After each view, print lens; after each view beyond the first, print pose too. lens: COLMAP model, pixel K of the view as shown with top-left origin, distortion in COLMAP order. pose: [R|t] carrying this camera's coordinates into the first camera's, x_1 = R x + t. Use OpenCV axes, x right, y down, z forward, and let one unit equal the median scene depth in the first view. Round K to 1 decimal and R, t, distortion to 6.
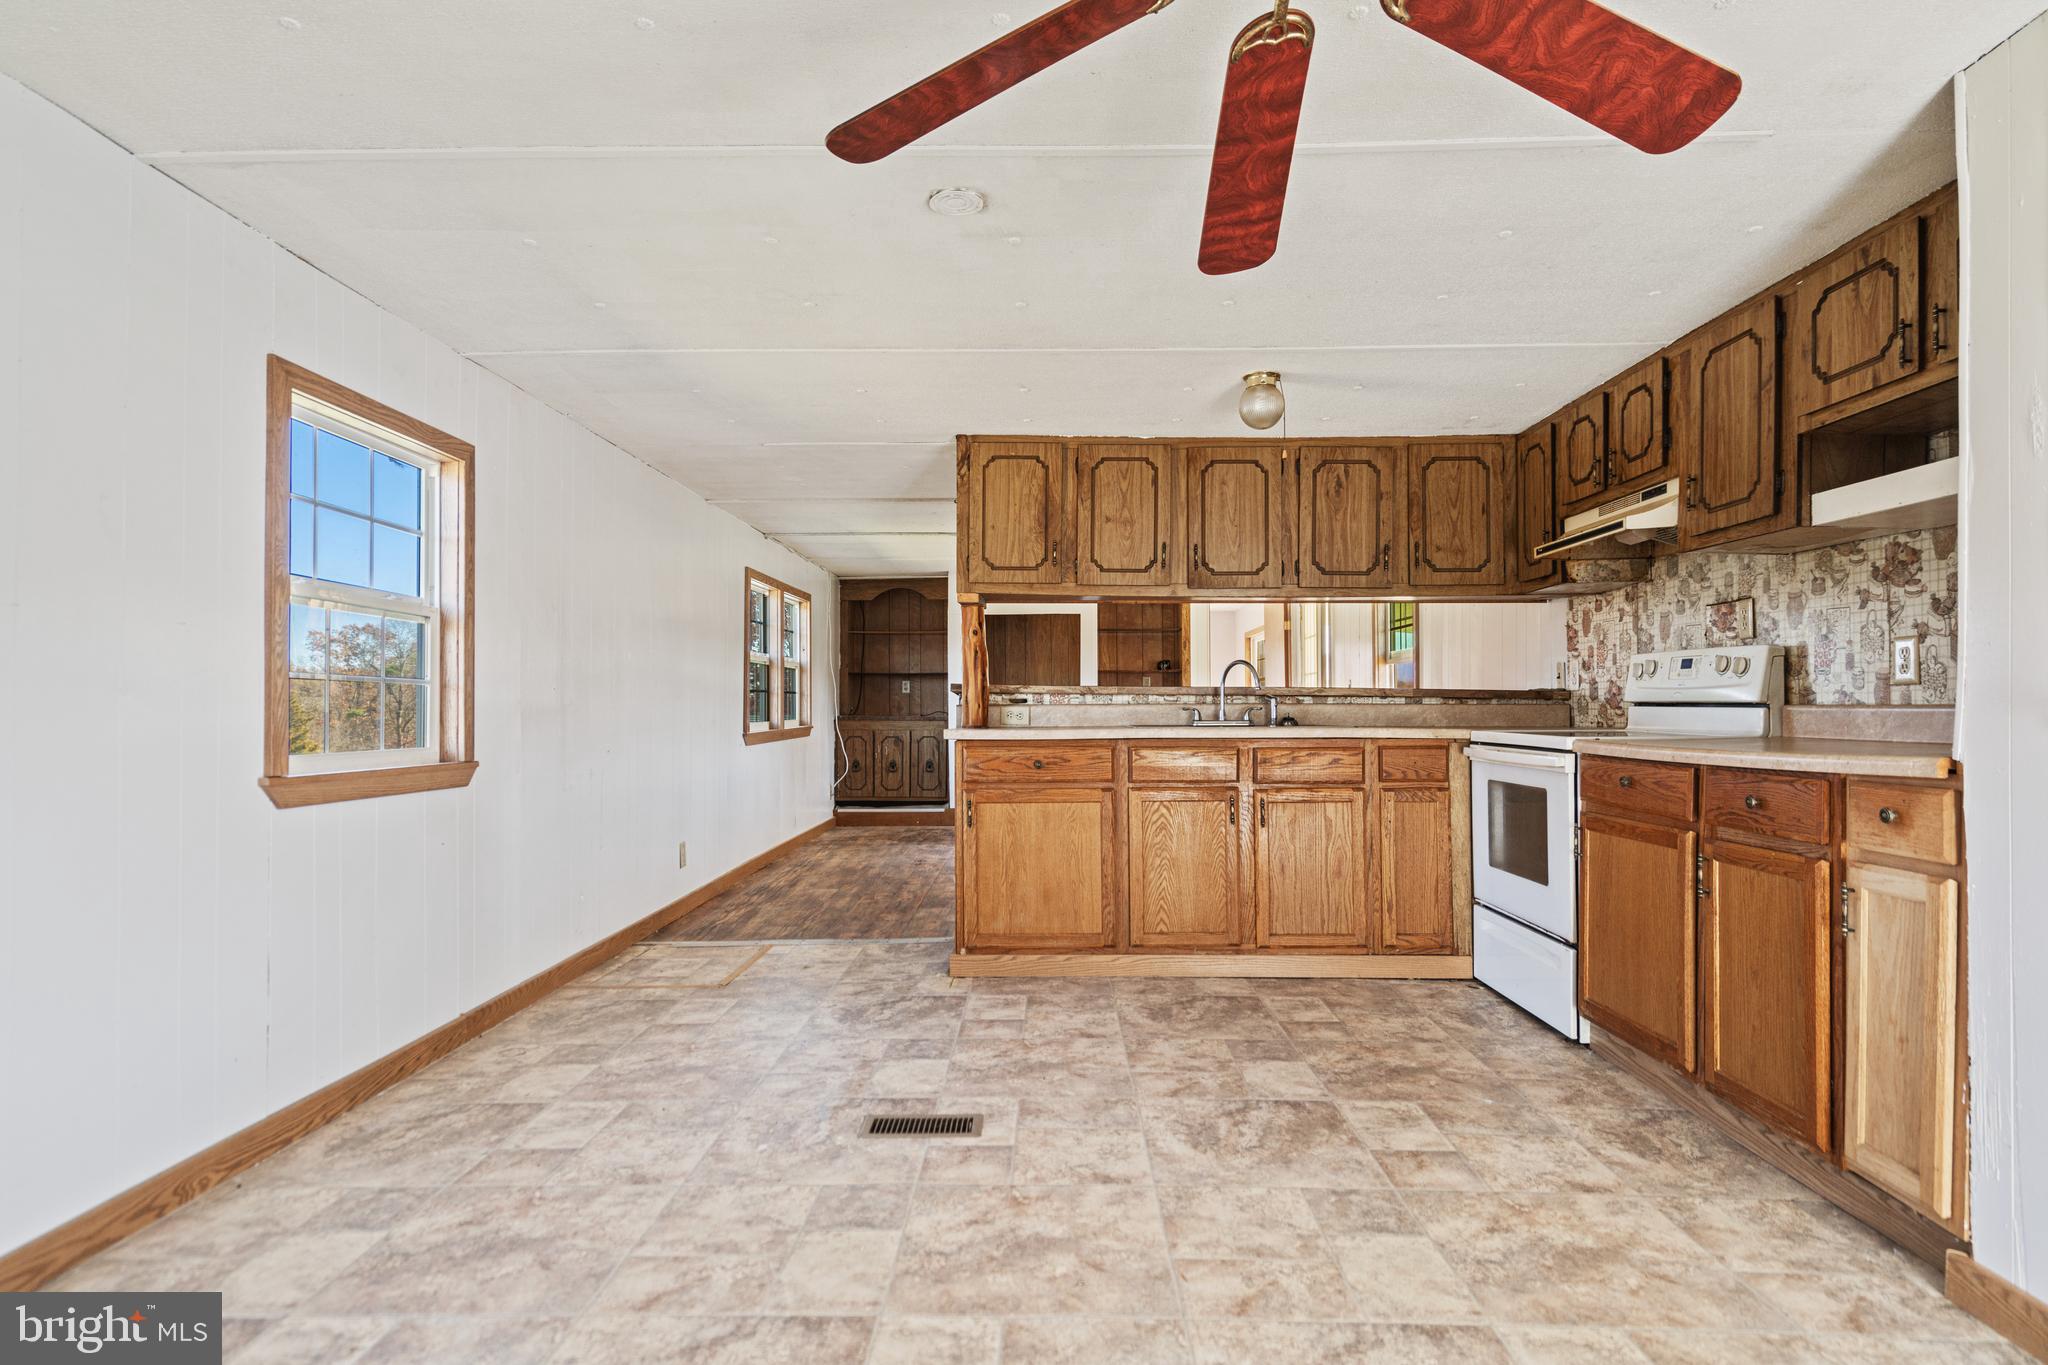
lens RADIAL K [[1157.9, 0, 1024.0], [0, 1157.9, 682.5], [0, 0, 1]] dist [0.001867, 0.002228]
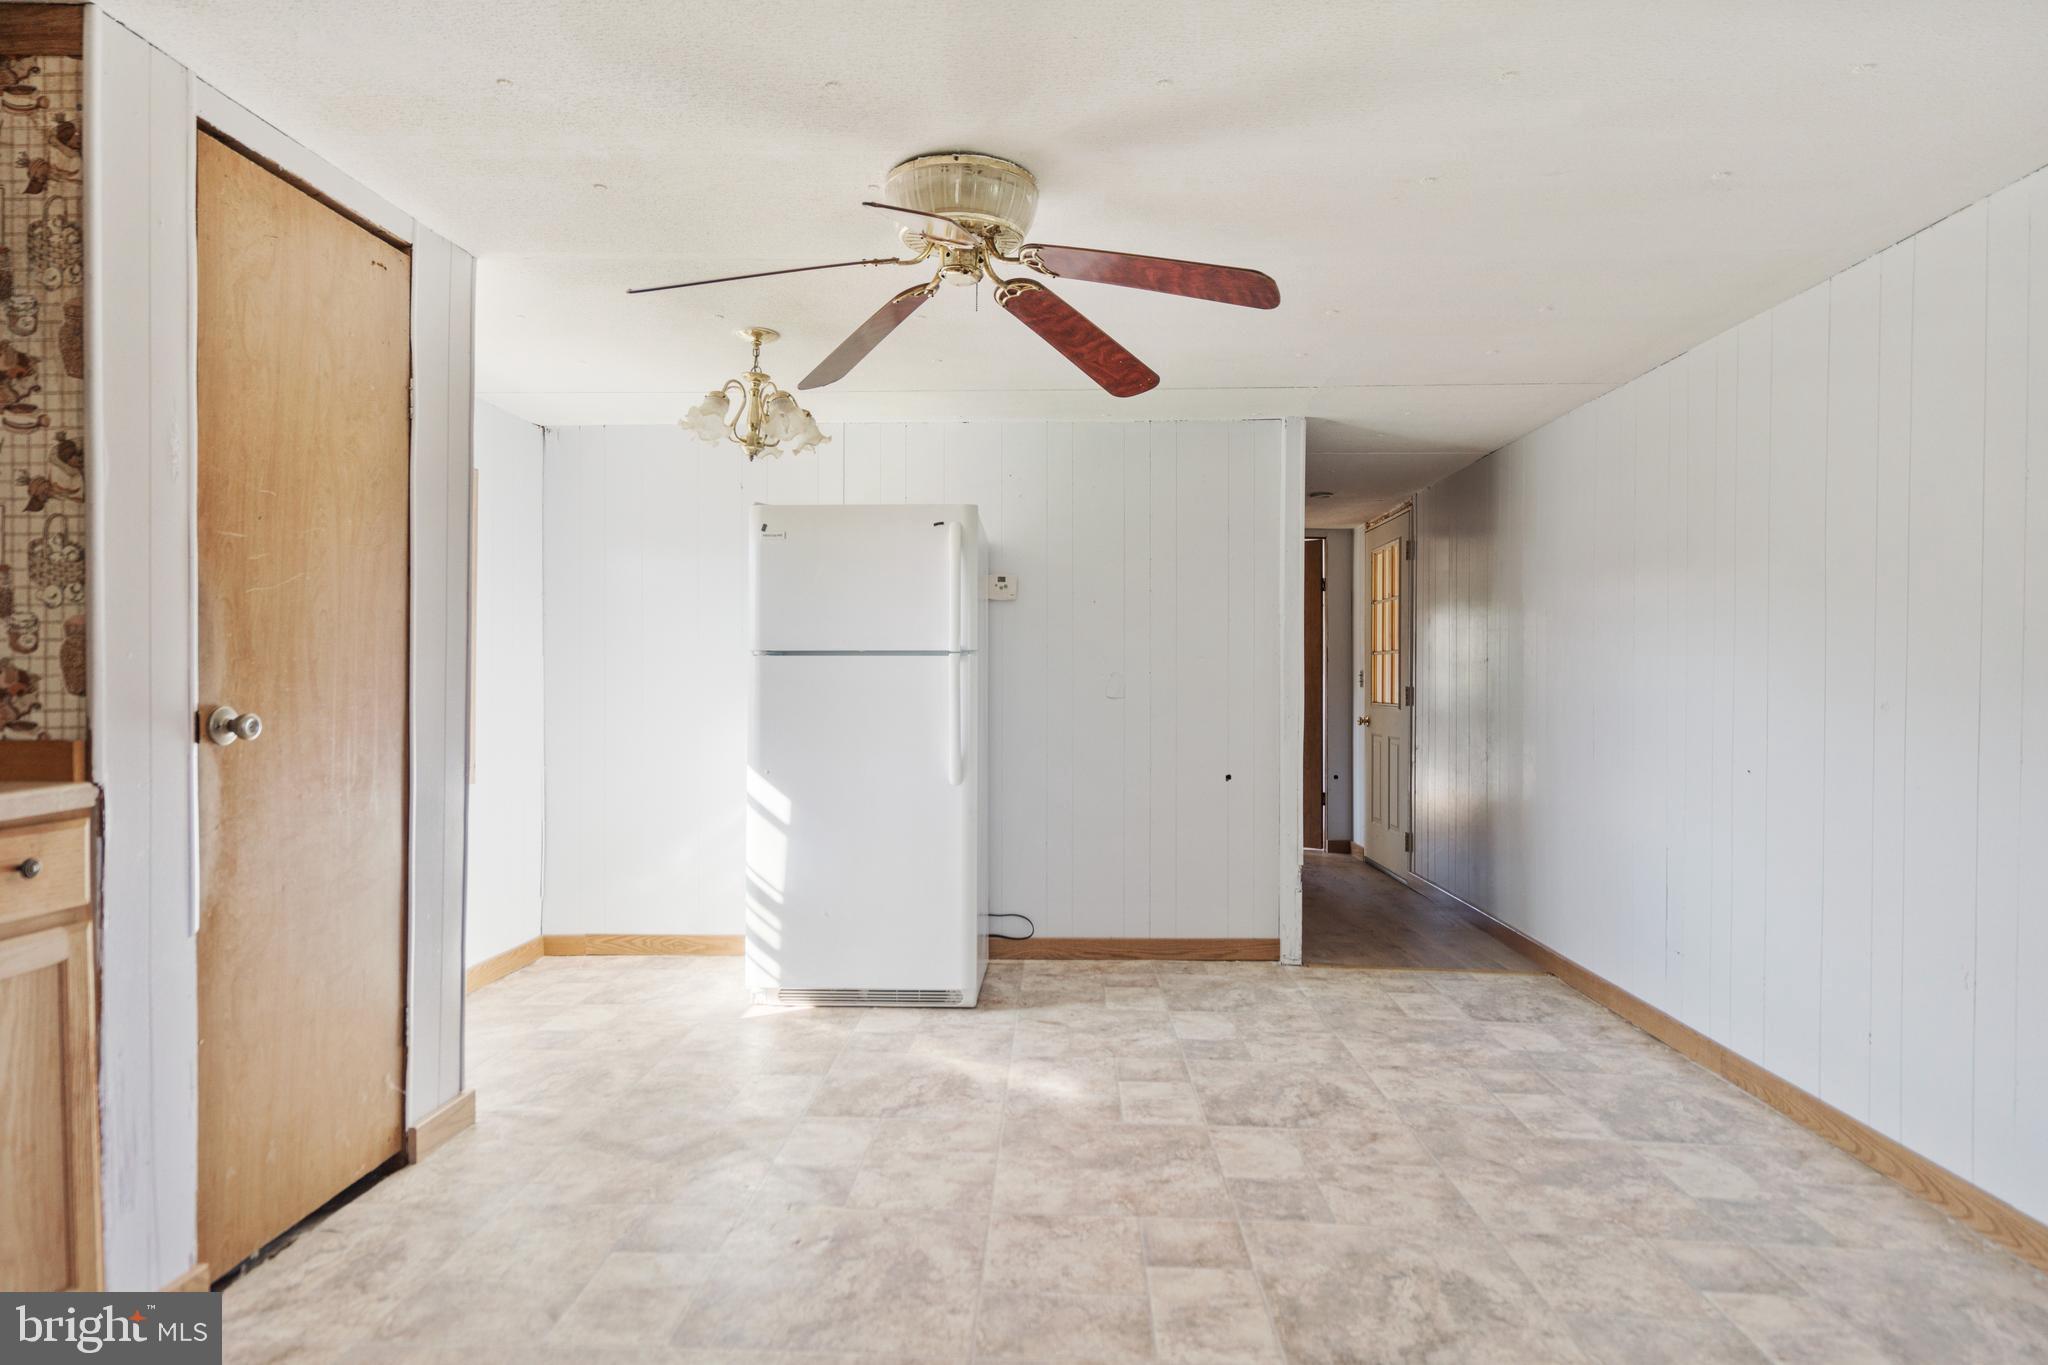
lens RADIAL K [[1157.9, 0, 1024.0], [0, 1157.9, 682.5], [0, 0, 1]] dist [0.001867, 0.002228]
pose [[-0.999969, -0.005449, 0.005708, 0.050941], [-0.005560, 0.999789, -0.019761, 0.002367], [-0.005599, -0.019792, -0.999788, 1.105231]]
